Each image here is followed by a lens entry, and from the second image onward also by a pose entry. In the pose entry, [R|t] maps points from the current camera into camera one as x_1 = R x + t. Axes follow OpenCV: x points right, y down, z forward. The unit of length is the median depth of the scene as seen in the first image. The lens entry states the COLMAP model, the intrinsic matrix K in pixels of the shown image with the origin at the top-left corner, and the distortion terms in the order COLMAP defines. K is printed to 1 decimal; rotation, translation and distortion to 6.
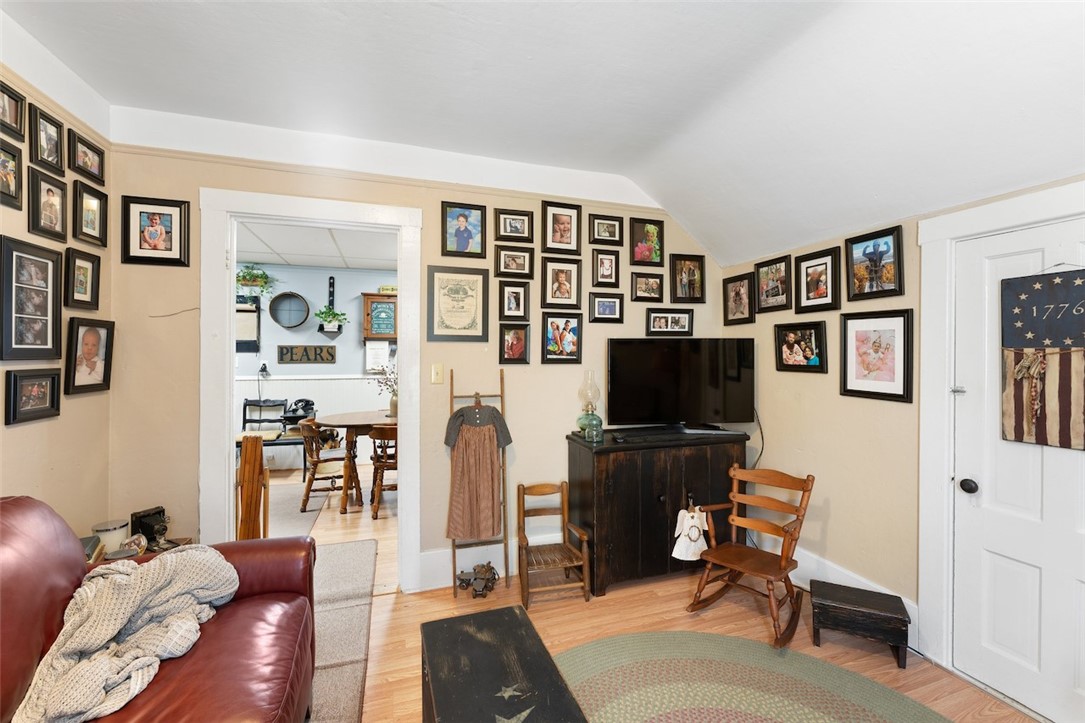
lens RADIAL K [[455.9, 0, 543.0], [0, 455.9, 353.7], [0, 0, 1]] dist [-0.000295, -0.000003]
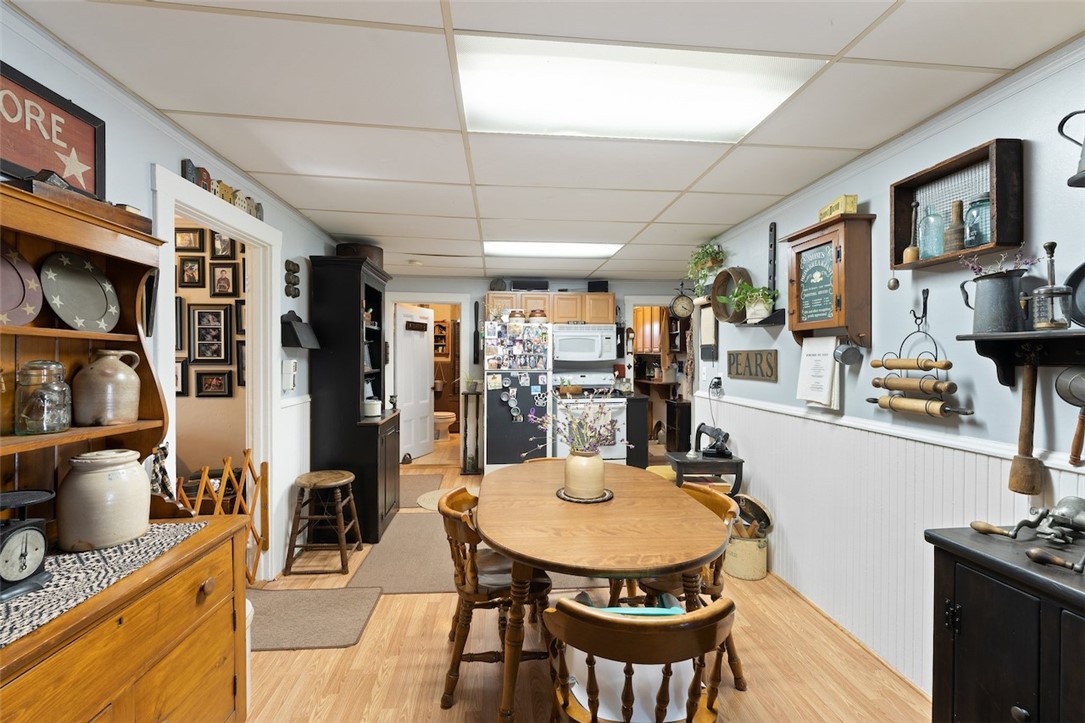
lens RADIAL K [[455.9, 0, 542.5], [0, 455.9, 359.2], [0, 0, 1]] dist [-0.000295, -0.000003]
pose [[-0.220279, 0.003134, -0.975432, 0.368290], [-0.003850, 0.999984, 0.004082, -0.021687], [0.975429, 0.004654, -0.220264, 2.465298]]
